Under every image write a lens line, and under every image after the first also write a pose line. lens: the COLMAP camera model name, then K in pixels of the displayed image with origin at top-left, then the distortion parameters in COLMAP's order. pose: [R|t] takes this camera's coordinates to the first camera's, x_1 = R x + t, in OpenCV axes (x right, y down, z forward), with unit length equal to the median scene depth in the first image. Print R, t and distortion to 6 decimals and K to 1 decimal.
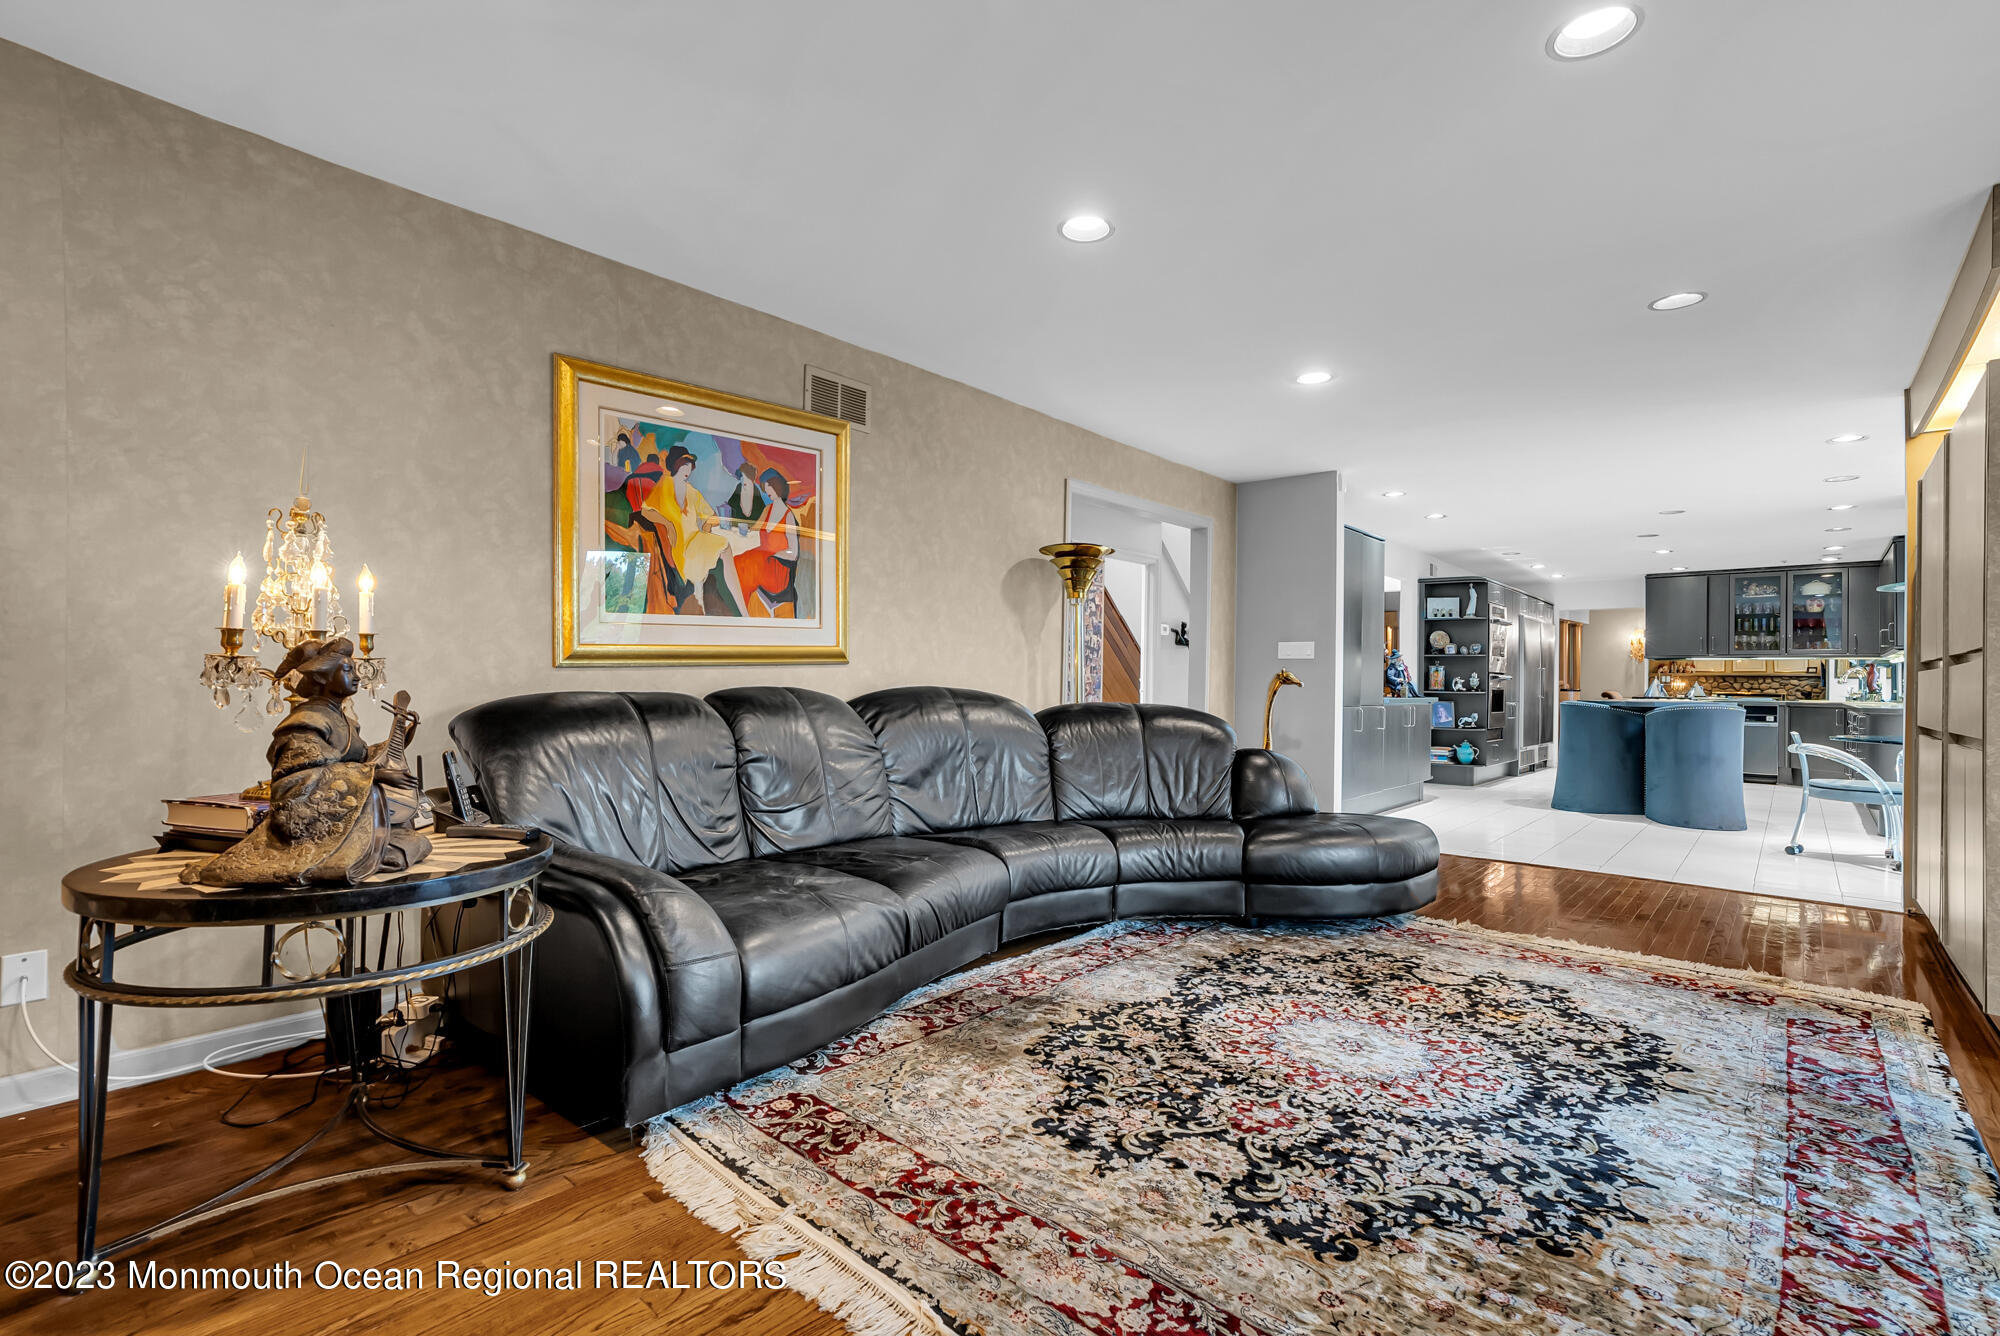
lens RADIAL K [[913.1, 0, 989.8], [0, 913.1, 670.0], [0, 0, 1]] dist [-0.041997, 0.016346]
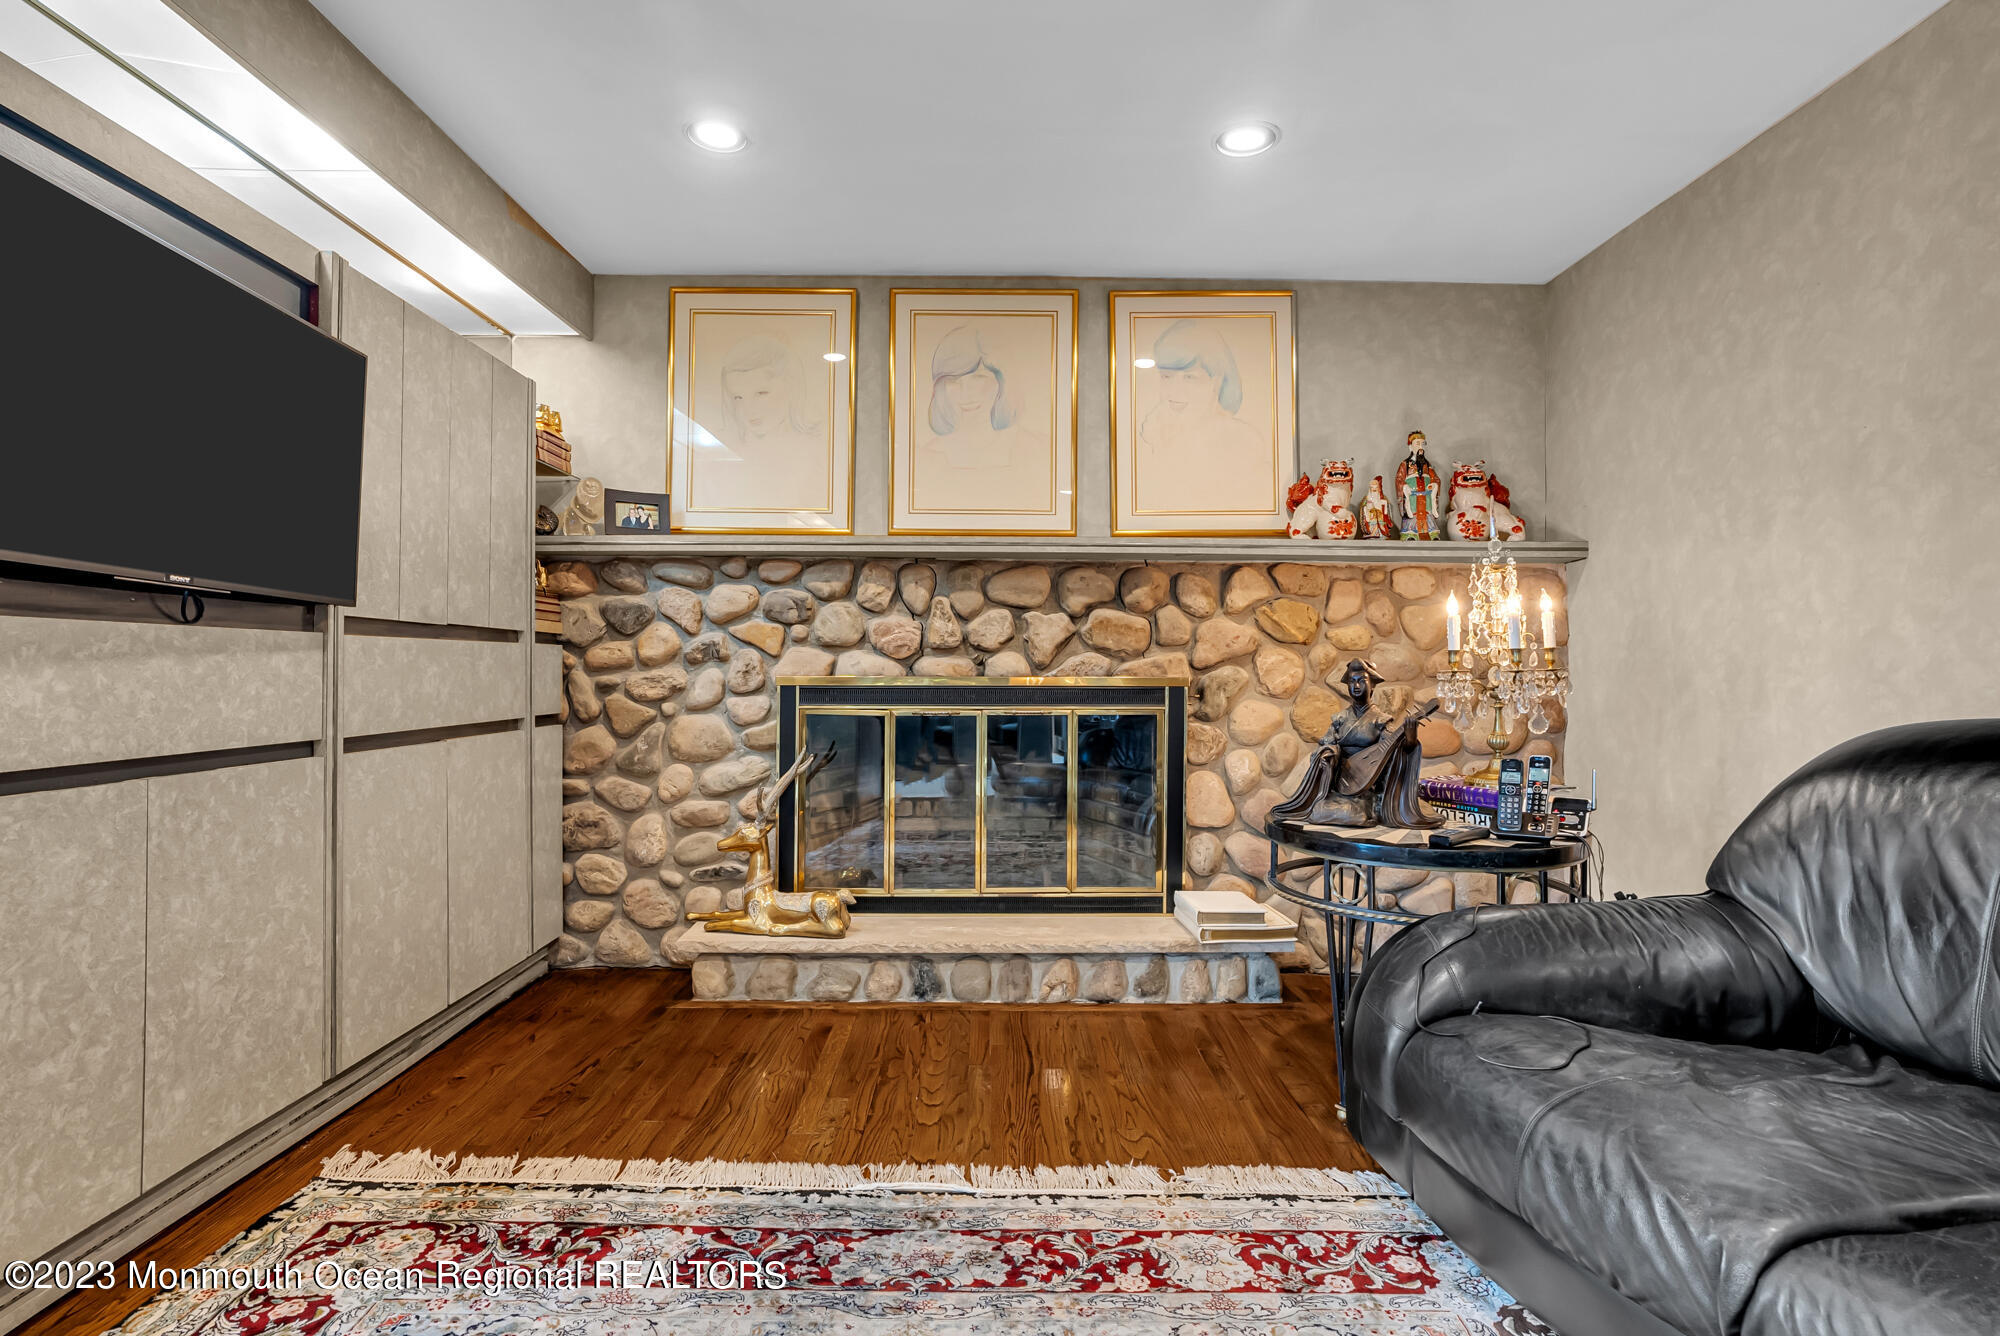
lens RADIAL K [[980.1, 0, 1001.2], [0, 980.1, 674.6], [0, 0, 1]] dist [-0.033487, 0.001620]
pose [[-0.733743, -0.015107, -0.679259, 0.429594], [-0.007411, 0.999871, -0.014231, 0.010358], [0.679387, -0.005408, -0.733760, 1.048489]]
